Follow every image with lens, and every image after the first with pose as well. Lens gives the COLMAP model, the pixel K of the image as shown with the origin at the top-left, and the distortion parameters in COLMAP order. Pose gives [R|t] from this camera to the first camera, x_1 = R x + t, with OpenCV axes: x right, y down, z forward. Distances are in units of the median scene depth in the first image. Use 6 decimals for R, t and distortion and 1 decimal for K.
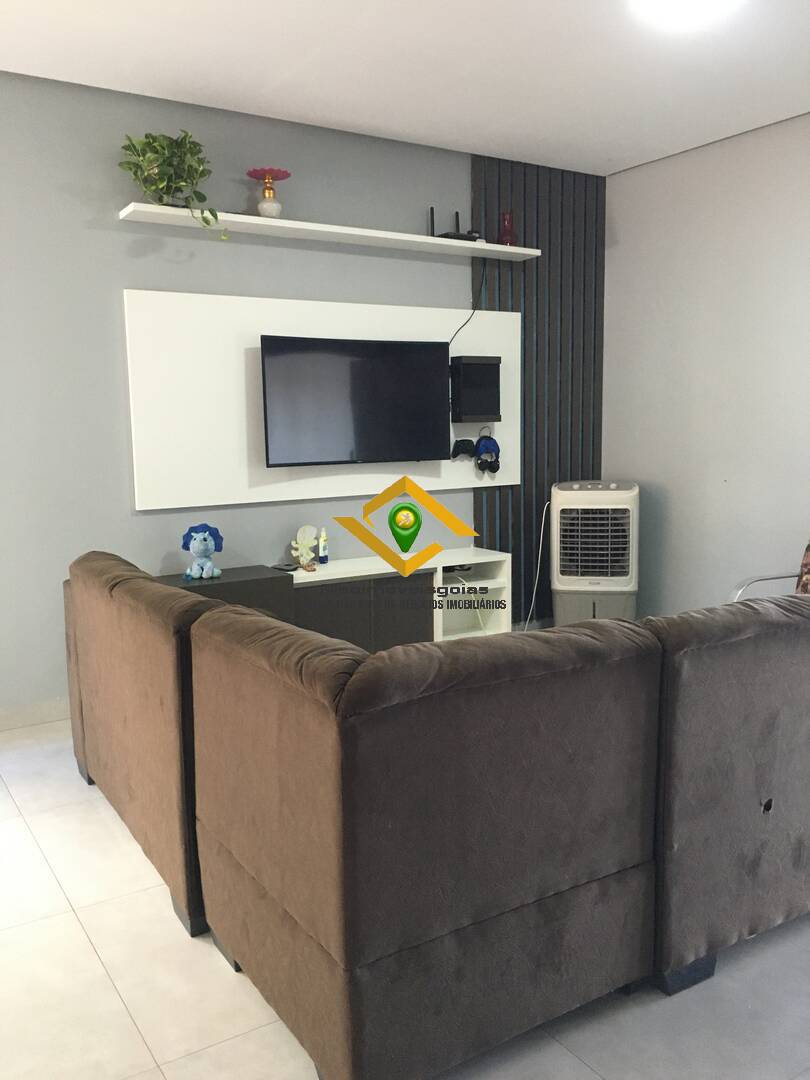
lens RADIAL K [[919.2, 0, 405.0], [0, 919.2, 540.0], [0, 0, 1]] dist [0.047973, -0.008138]
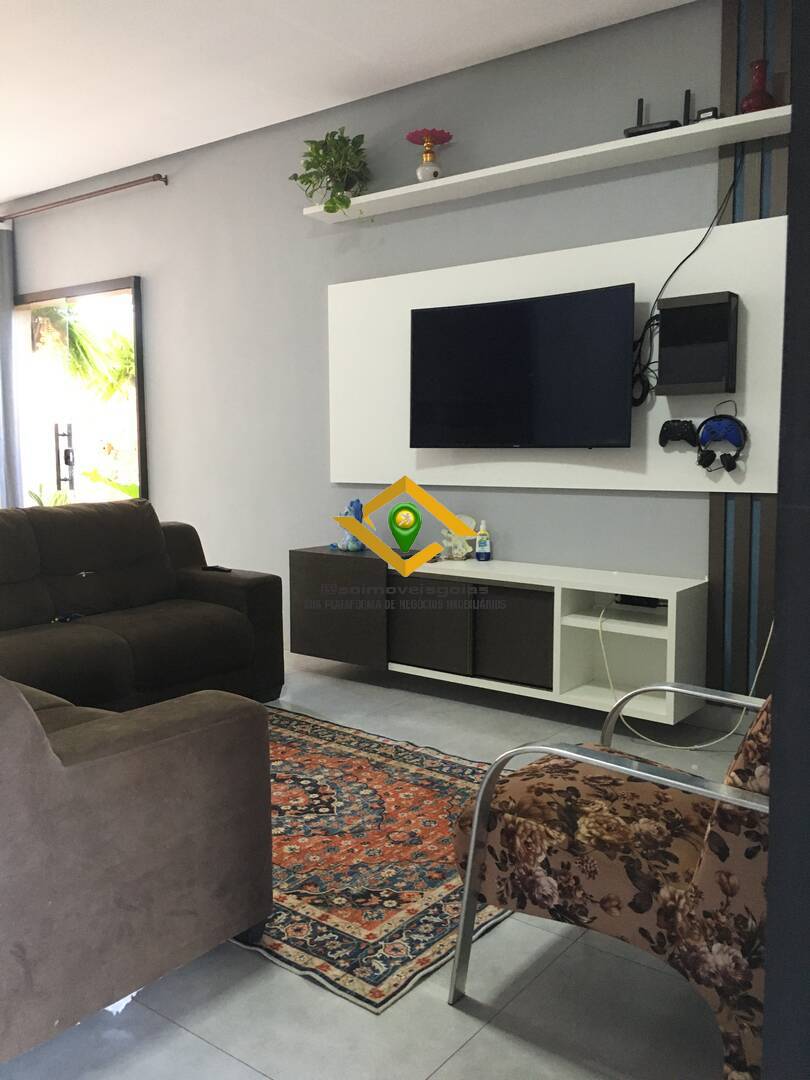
lens RADIAL K [[914.6, 0, 405.0], [0, 914.6, 540.0], [0, 0, 1]] dist [-0.017042, -0.006084]
pose [[0.335161, 0.131027, -0.933005, 0.644379], [-0.098122, 0.989752, 0.103748, -0.071533], [0.937037, 0.056777, 0.344583, 0.579174]]
